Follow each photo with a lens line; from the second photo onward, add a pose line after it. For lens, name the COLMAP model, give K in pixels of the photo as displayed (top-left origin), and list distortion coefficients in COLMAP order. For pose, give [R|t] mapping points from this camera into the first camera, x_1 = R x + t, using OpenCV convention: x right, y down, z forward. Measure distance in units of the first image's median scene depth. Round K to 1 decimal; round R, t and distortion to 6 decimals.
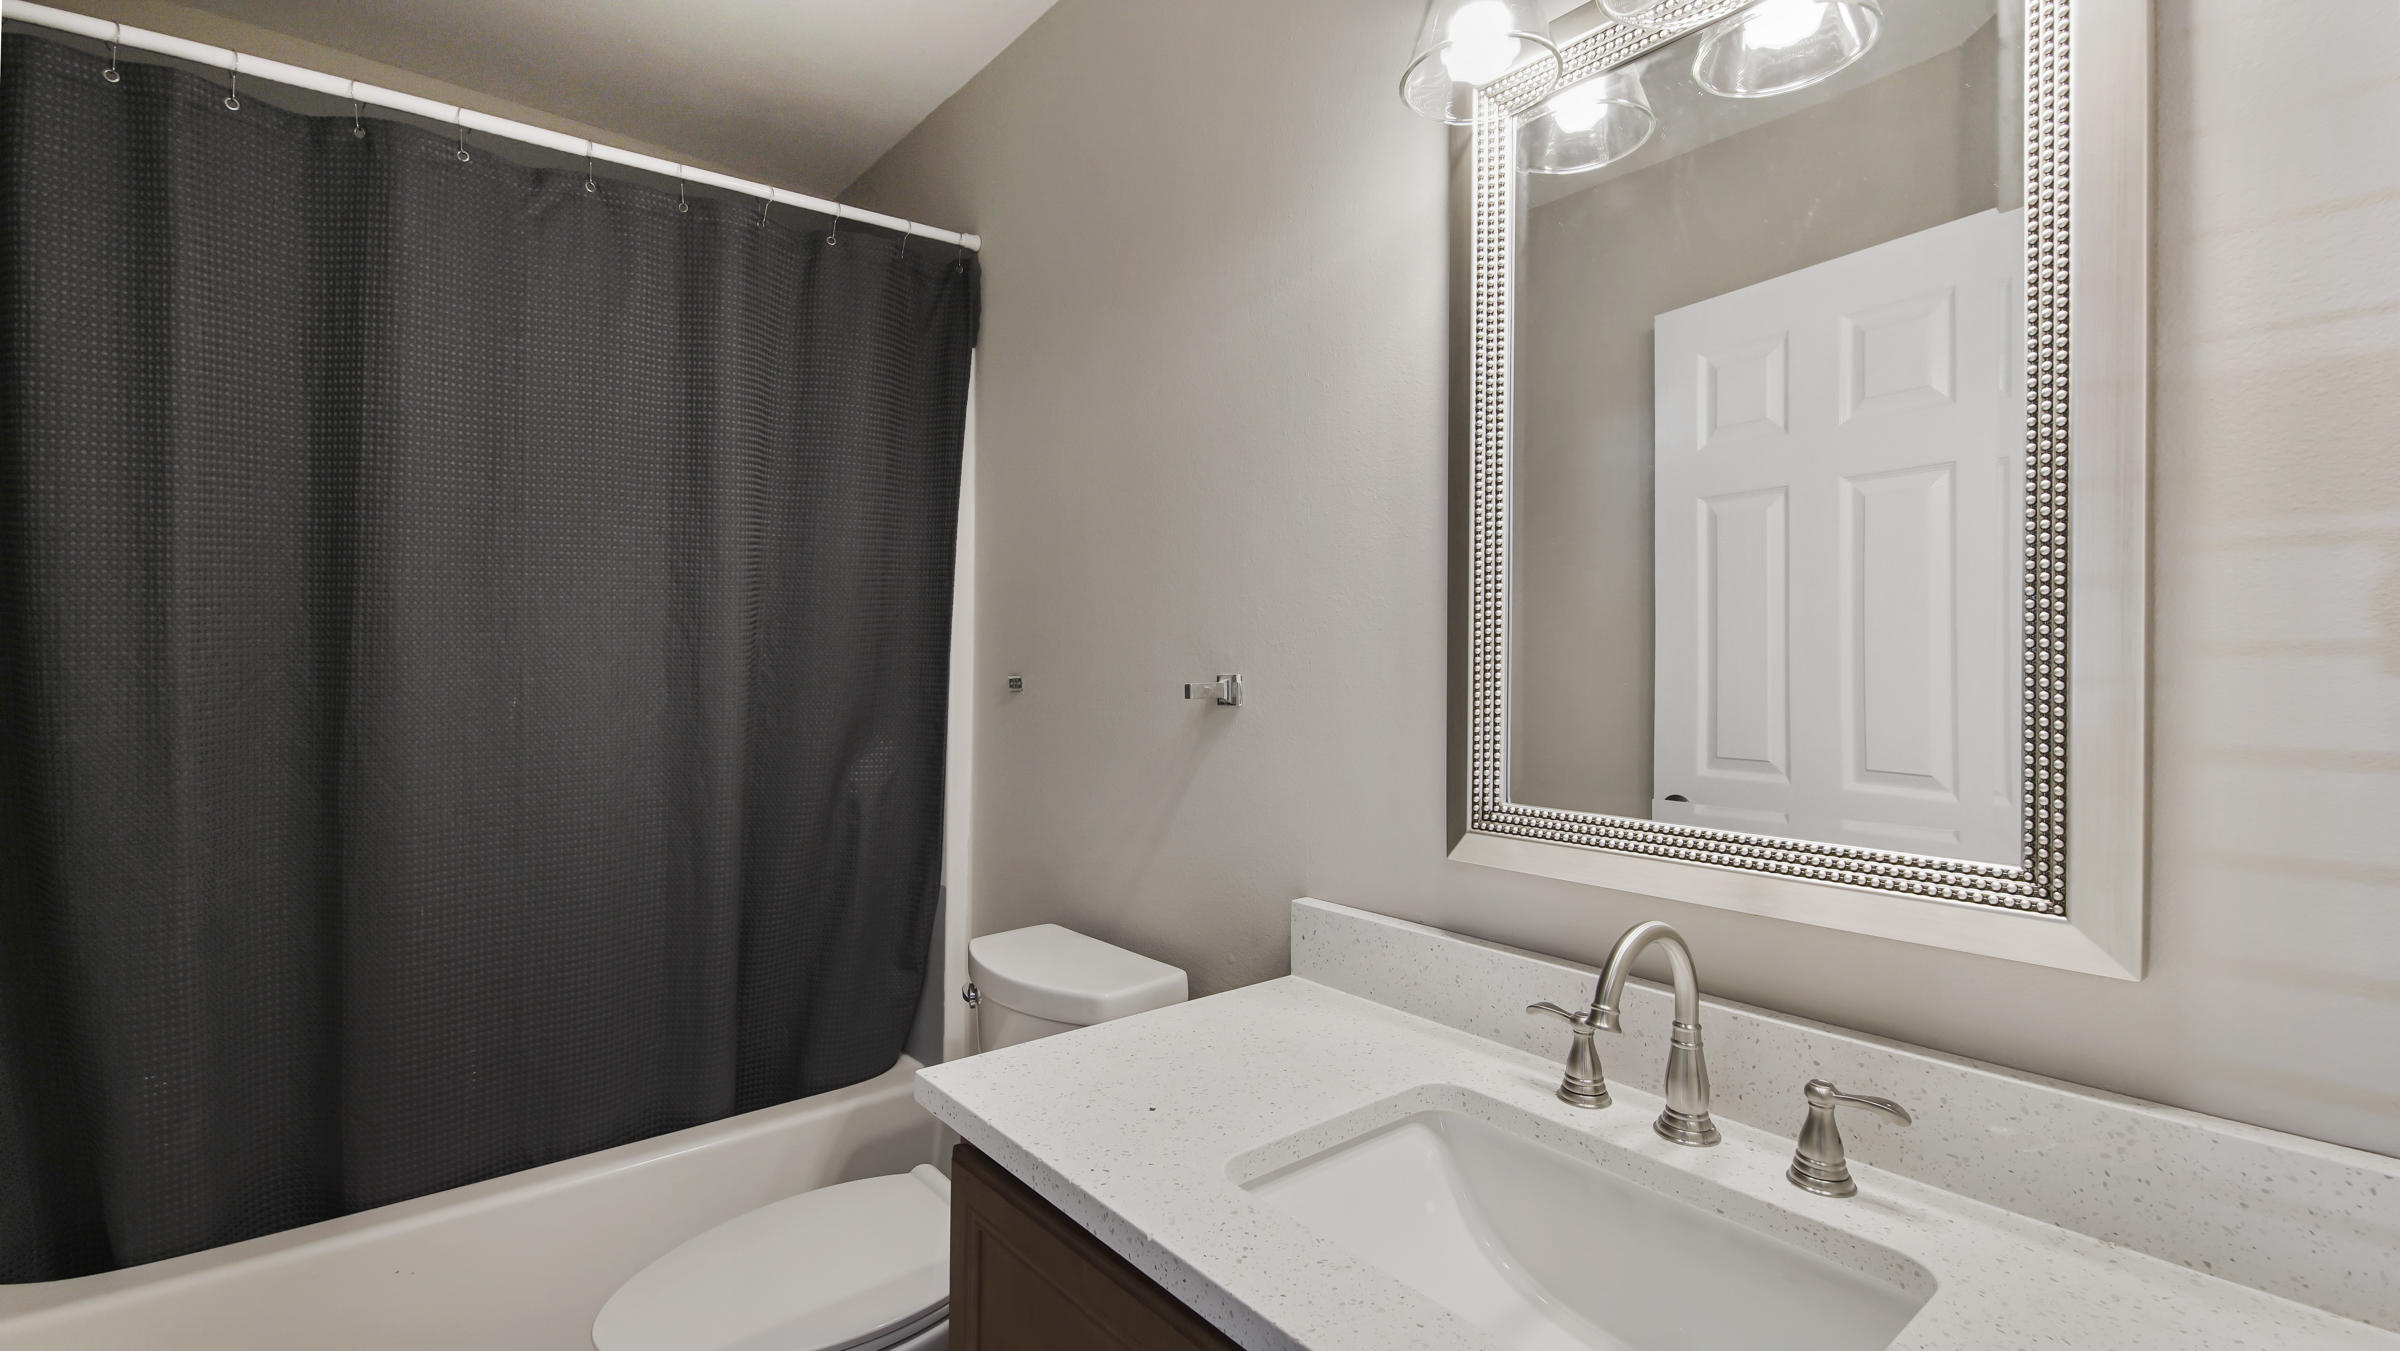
lens RADIAL K [[1061.8, 0, 1200.0], [0, 1061.8, 675.5], [0, 0, 1]] dist [0.029803, -0.021166]
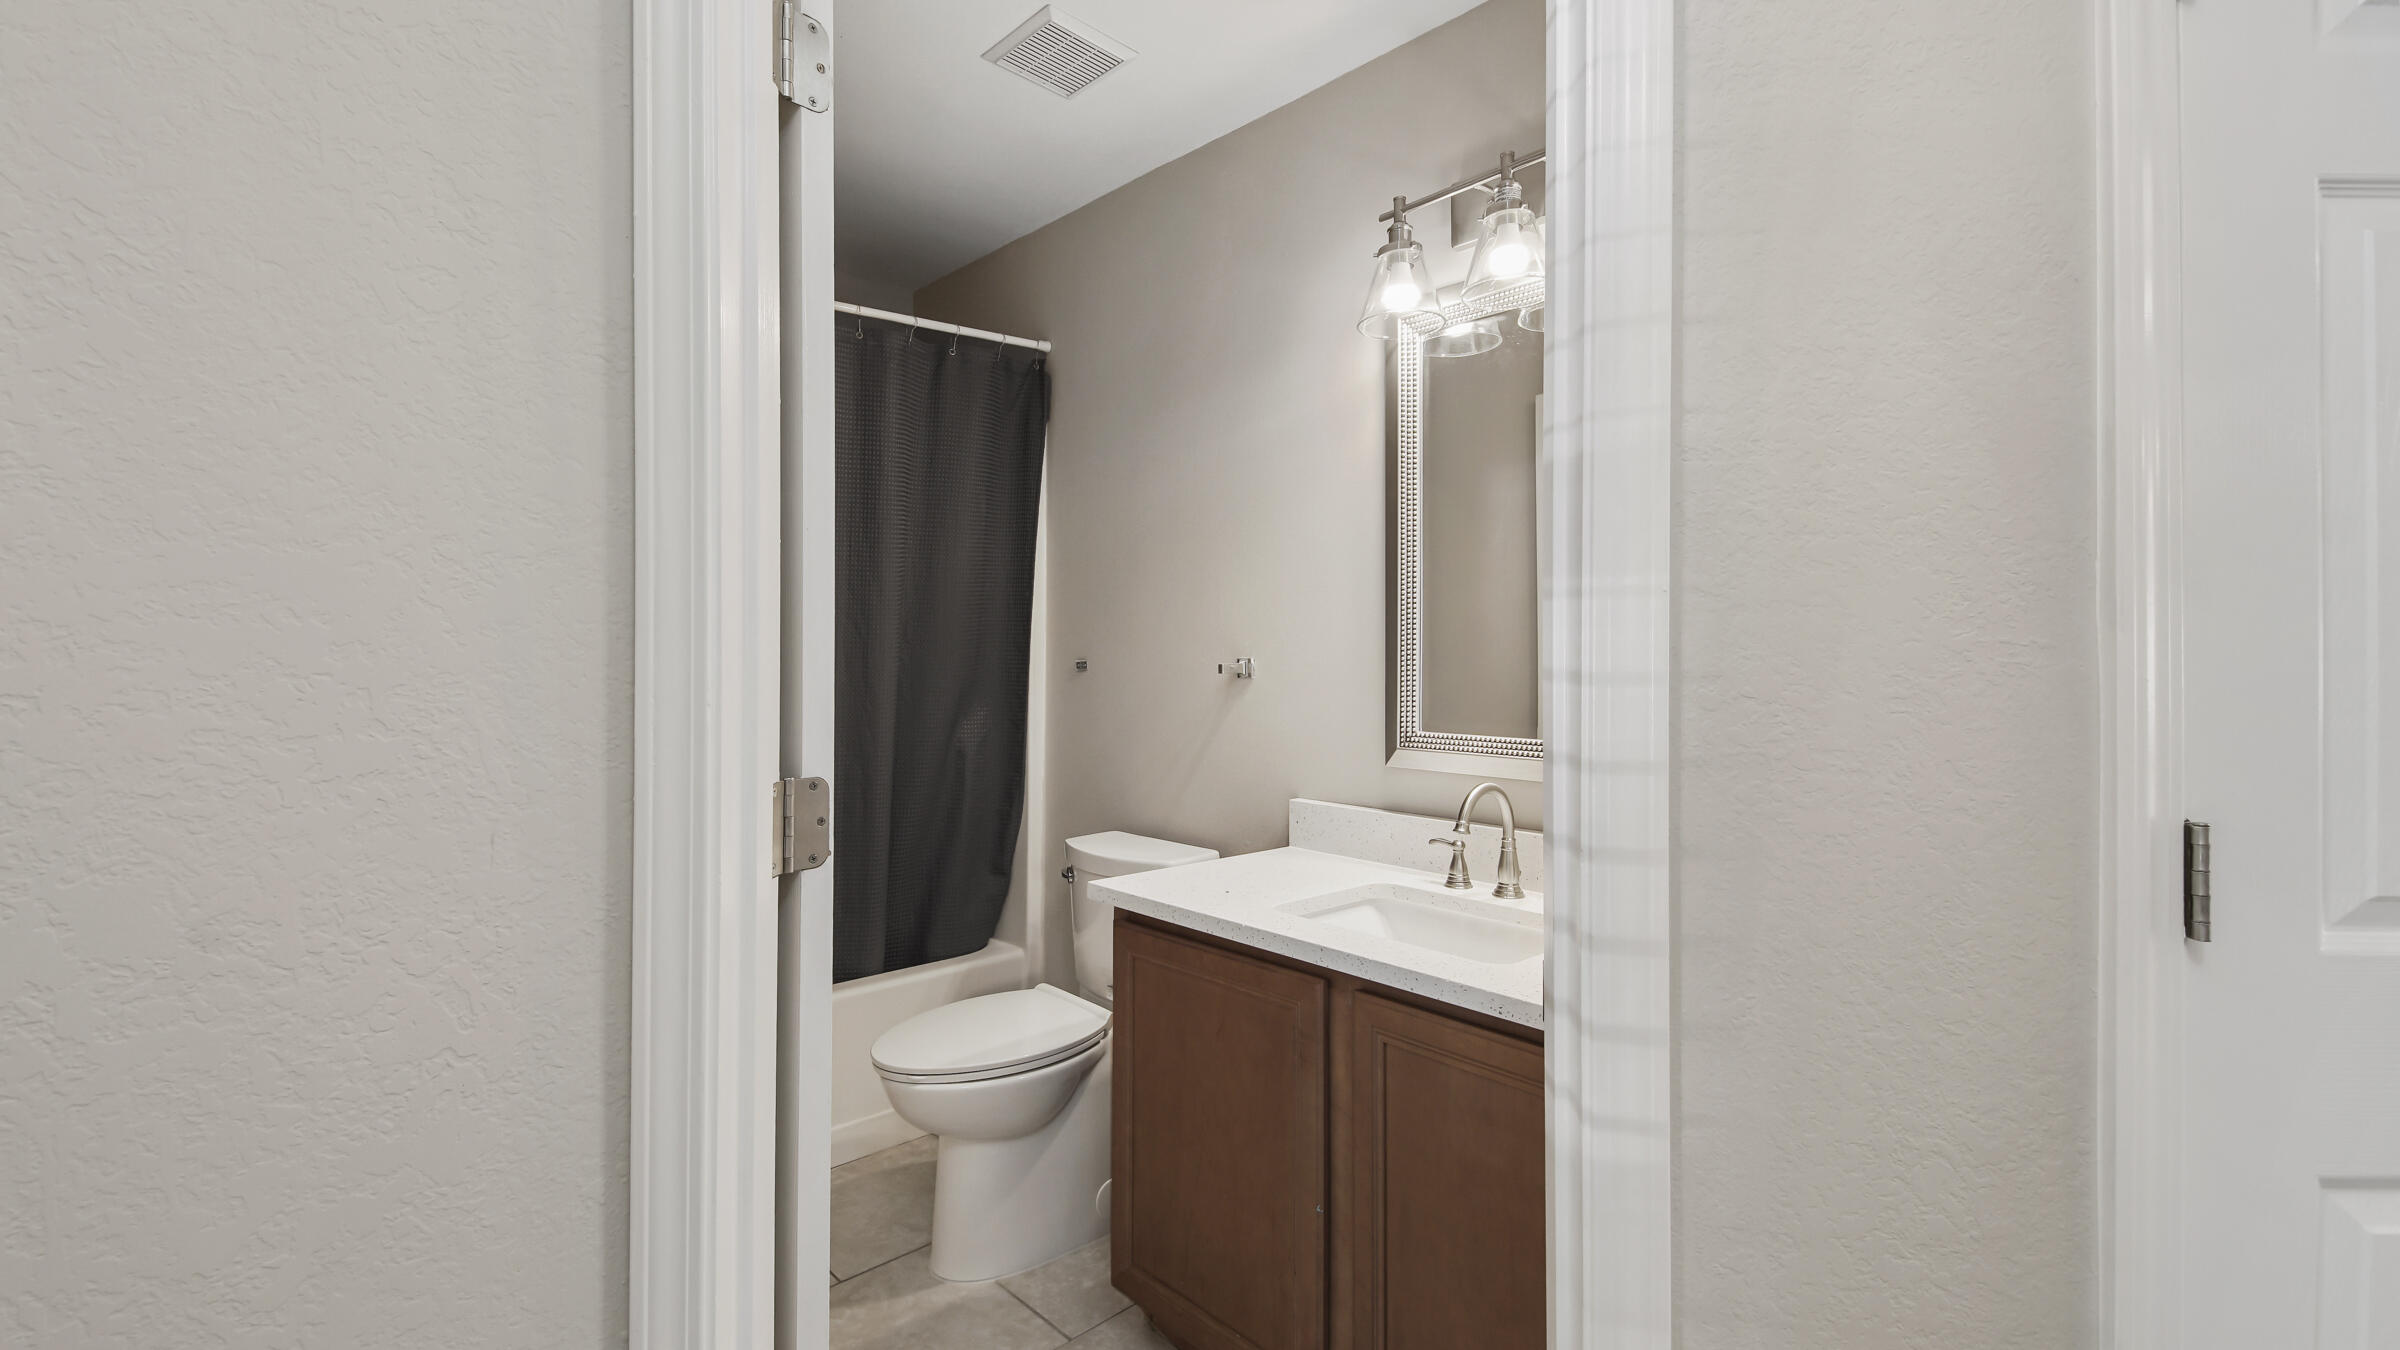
lens RADIAL K [[1056.5, 0, 1198.1], [0, 1056.5, 628.1], [0, 0, 1]] dist [-0.001083, -0.000020]
pose [[0.998772, 0.004372, 0.049350, -0.149975], [-0.002591, 0.999345, -0.036103, 0.014109], [-0.049476, 0.035931, 0.998129, -0.671231]]
